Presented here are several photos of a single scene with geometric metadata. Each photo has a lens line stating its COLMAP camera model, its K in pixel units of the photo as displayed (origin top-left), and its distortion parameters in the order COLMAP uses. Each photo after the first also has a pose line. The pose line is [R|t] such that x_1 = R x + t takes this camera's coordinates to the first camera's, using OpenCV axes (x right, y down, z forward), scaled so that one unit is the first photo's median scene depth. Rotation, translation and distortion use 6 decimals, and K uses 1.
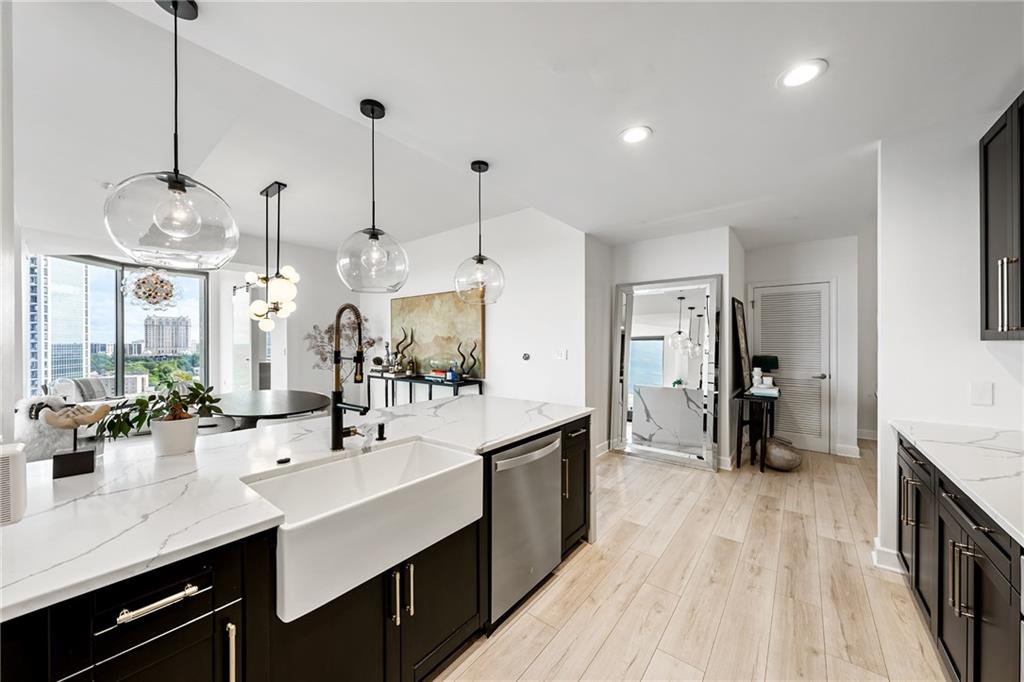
lens RADIAL K [[361.1, 0, 518.5], [0, 361.1, 344.1], [0, 0, 1]] dist [0.000064, 0.000081]
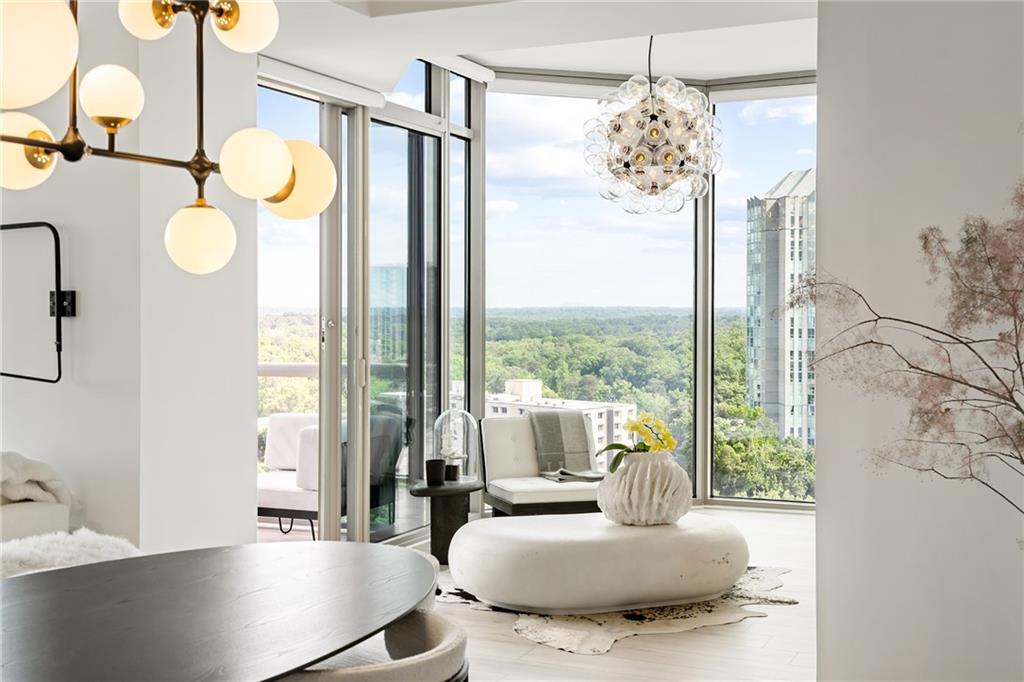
lens RADIAL K [[1214.4, 0, 513.5], [0, 1214.4, 317.1], [0, 0, 1]] dist [0.036614, 0.007442]
pose [[0.234099, 0.009388, -0.972168, -0.018135], [-0.005822, 0.999949, 0.008254, -0.018125], [0.972195, 0.003727, 0.234141, 1.073635]]
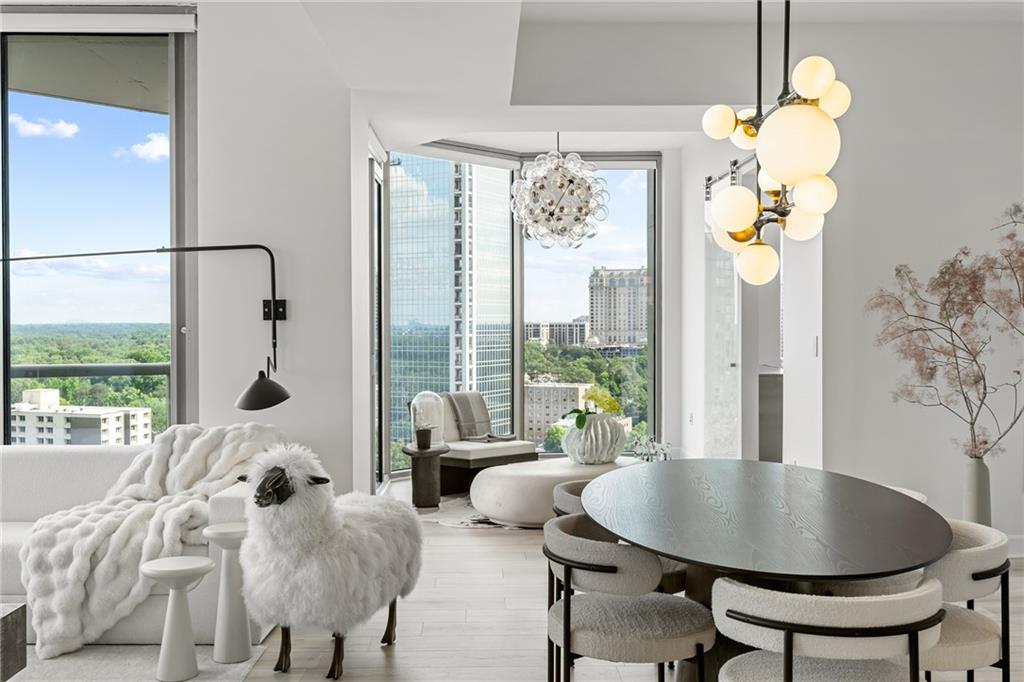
lens RADIAL K [[1004.5, 0, 495.7], [0, 1004.5, 339.6], [0, 0, 1]] dist [0.018113, -0.001063]
pose [[0.624606, 0.012466, -0.780841, -0.154280], [-0.000608, 0.999880, 0.015478, 0.000241], [0.780940, -0.009193, 0.624538, 0.279547]]
